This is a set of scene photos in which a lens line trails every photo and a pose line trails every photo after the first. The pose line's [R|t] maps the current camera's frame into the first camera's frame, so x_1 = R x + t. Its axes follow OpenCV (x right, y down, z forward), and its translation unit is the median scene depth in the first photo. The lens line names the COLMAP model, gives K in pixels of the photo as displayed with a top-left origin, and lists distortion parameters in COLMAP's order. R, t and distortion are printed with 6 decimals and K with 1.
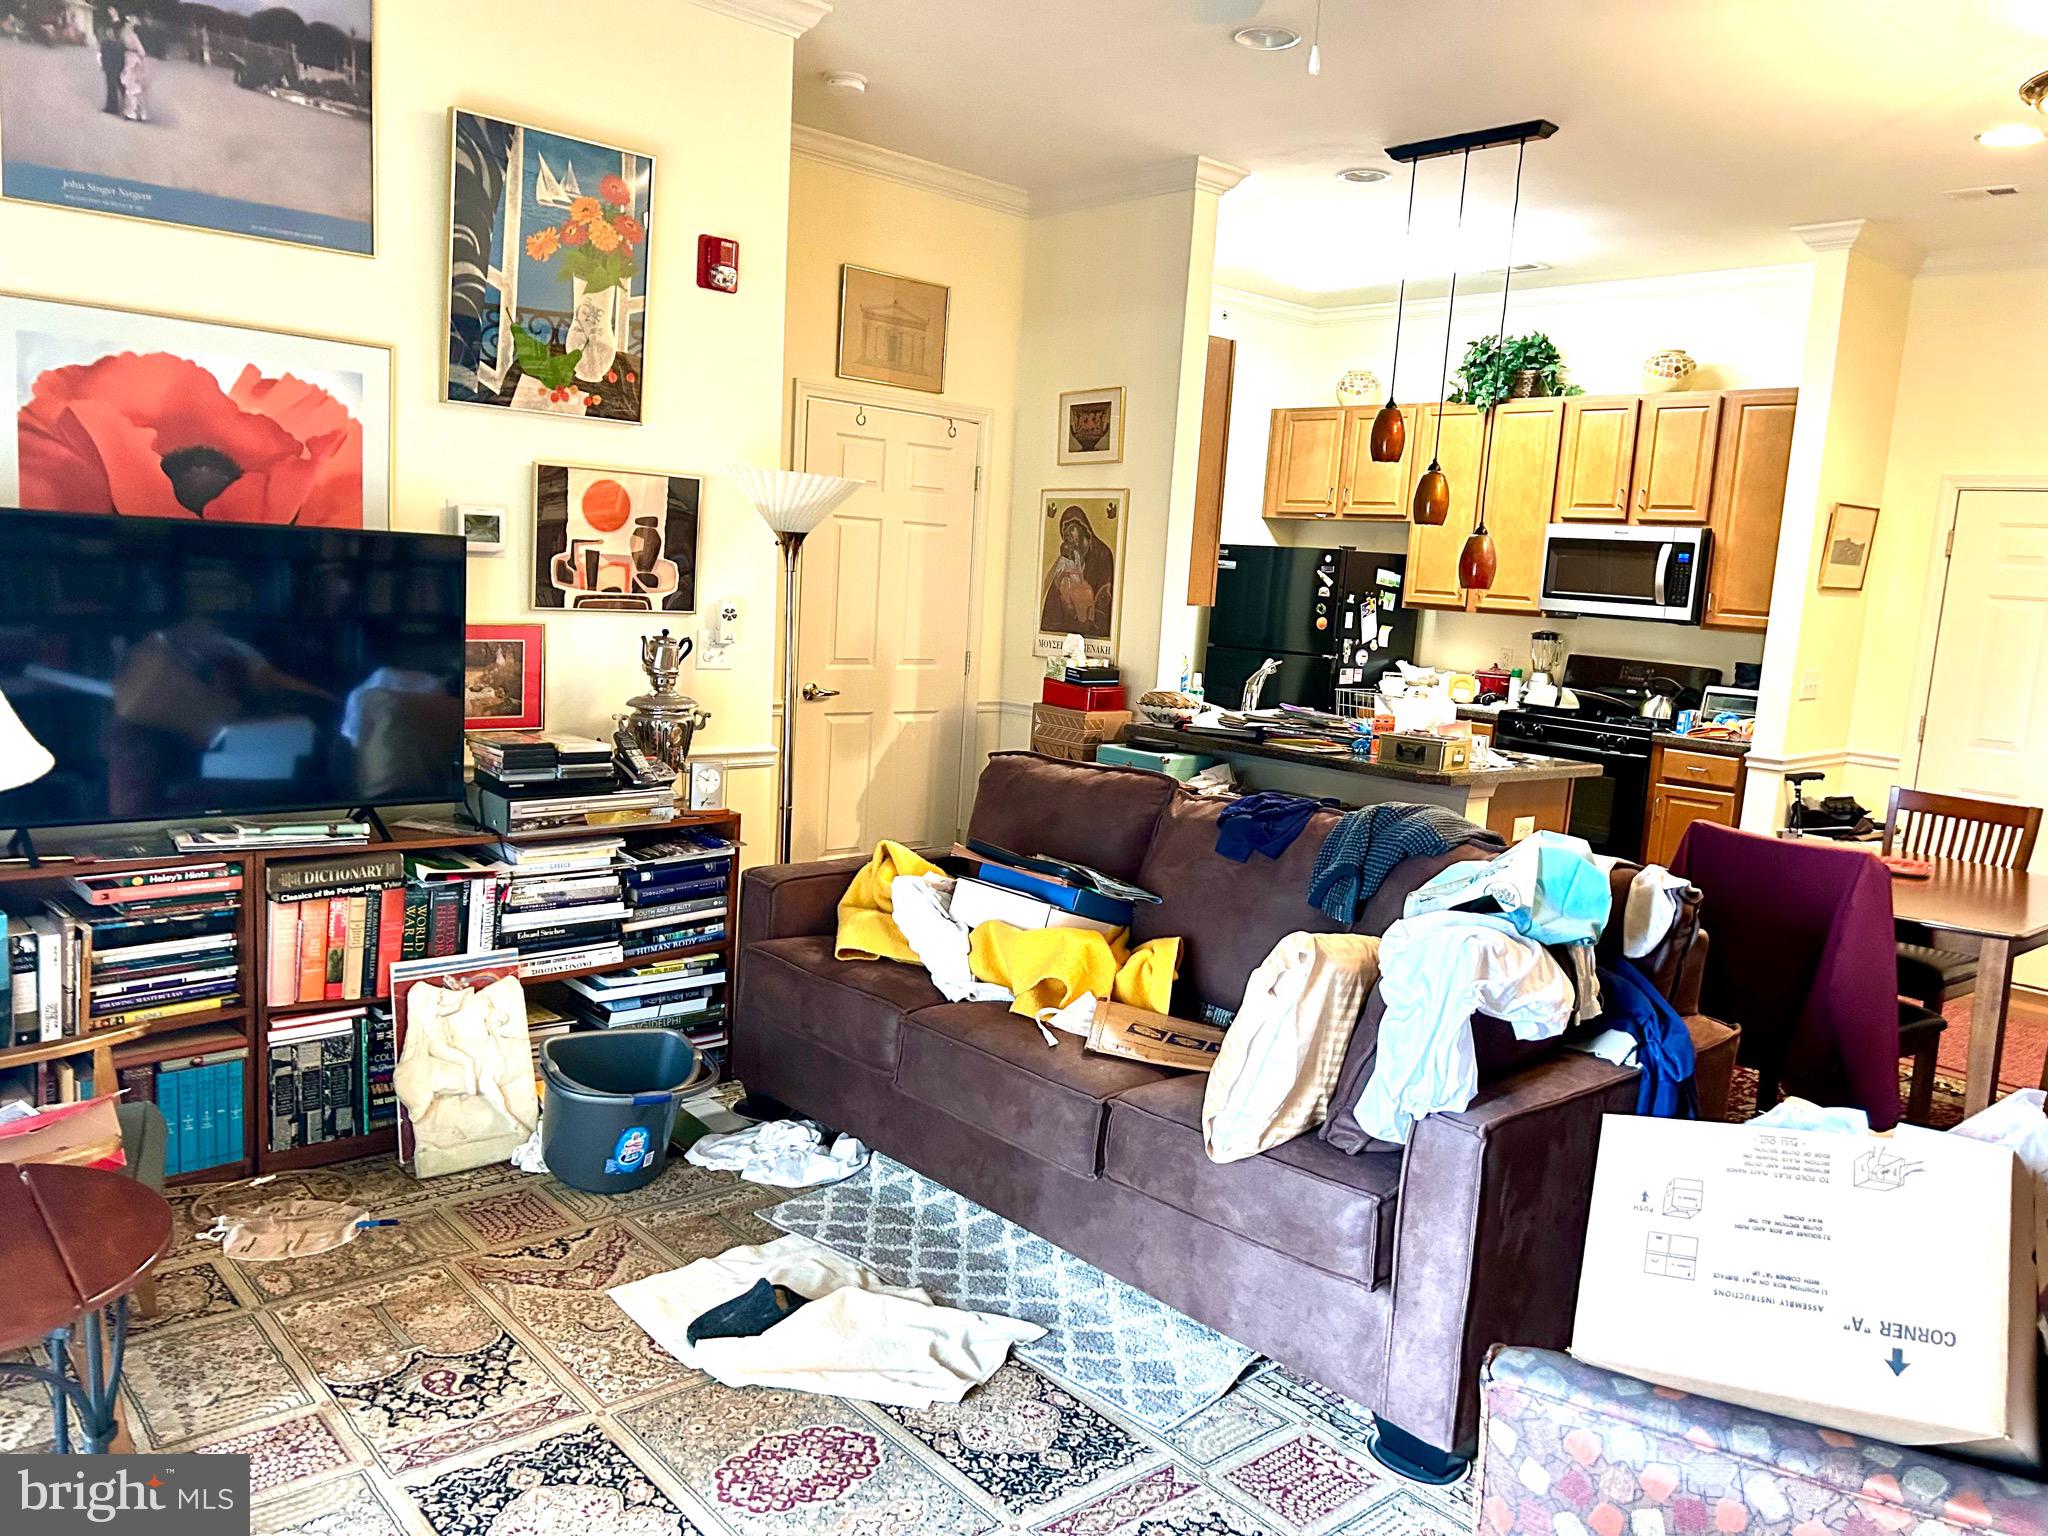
lens RADIAL K [[1501.2, 0, 1031.7], [0, 1501.2, 765.4], [0, 0, 1]] dist [0.133889, -0.184984]
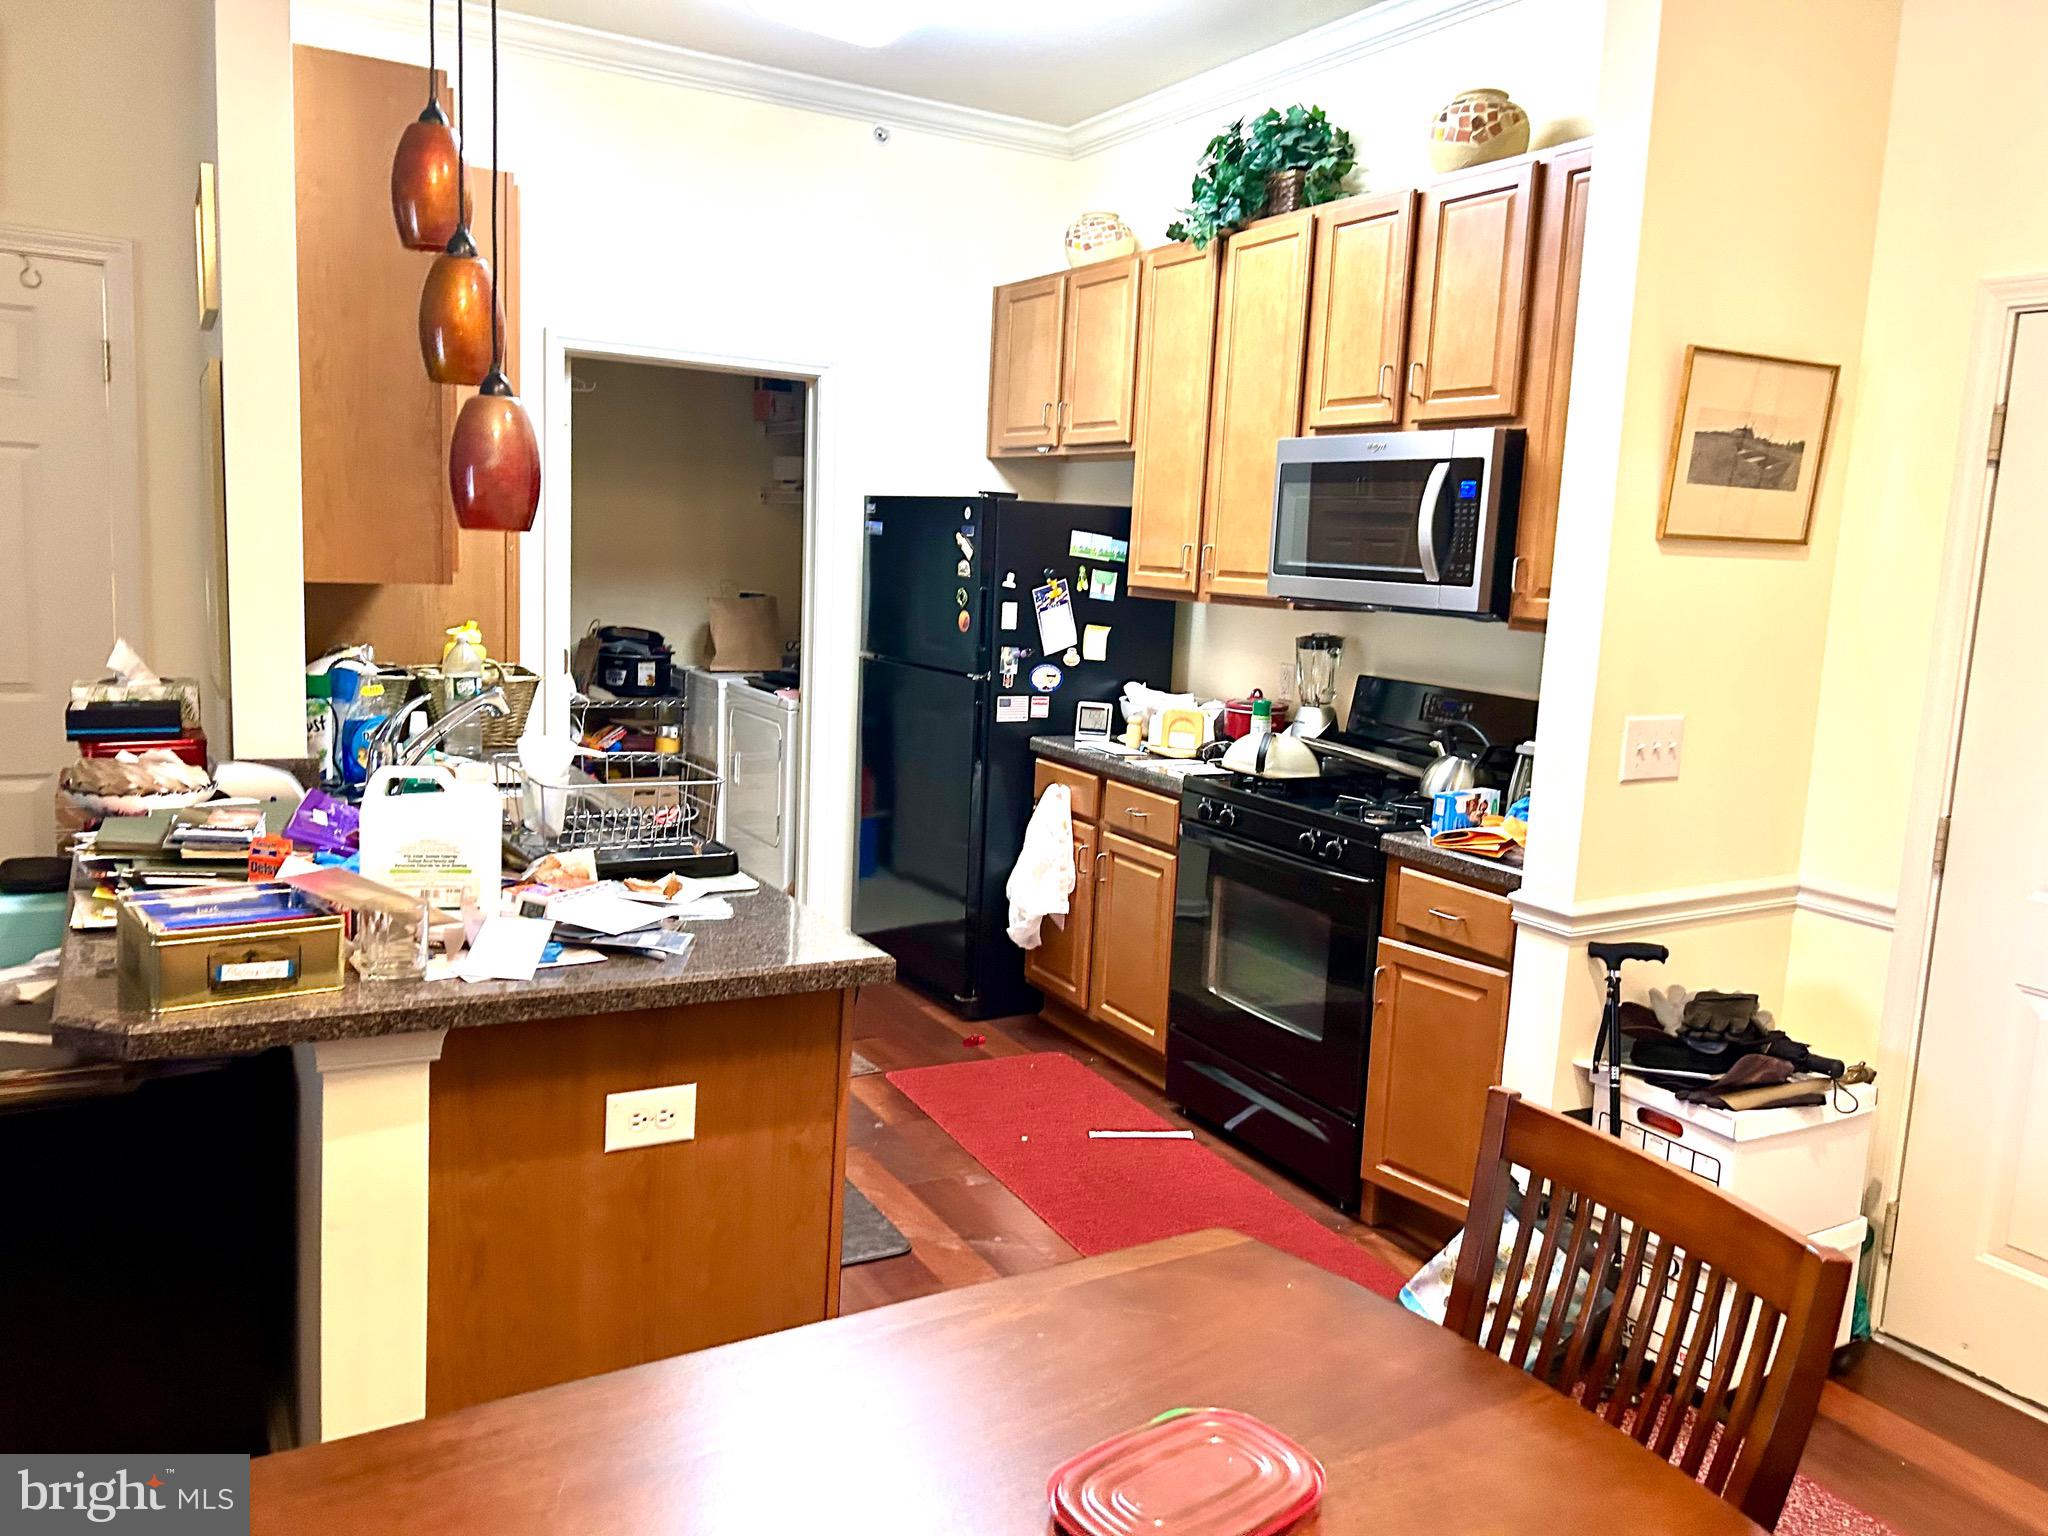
lens RADIAL K [[1501.2, 0, 1031.7], [0, 1501.2, 765.4], [0, 0, 1]] dist [0.133889, -0.184984]
pose [[0.982176, 0.012245, -0.187566, 0.340806], [-0.012825, 0.999916, -0.001882, -0.036876], [0.187528, 0.004254, 0.982250, 0.428404]]
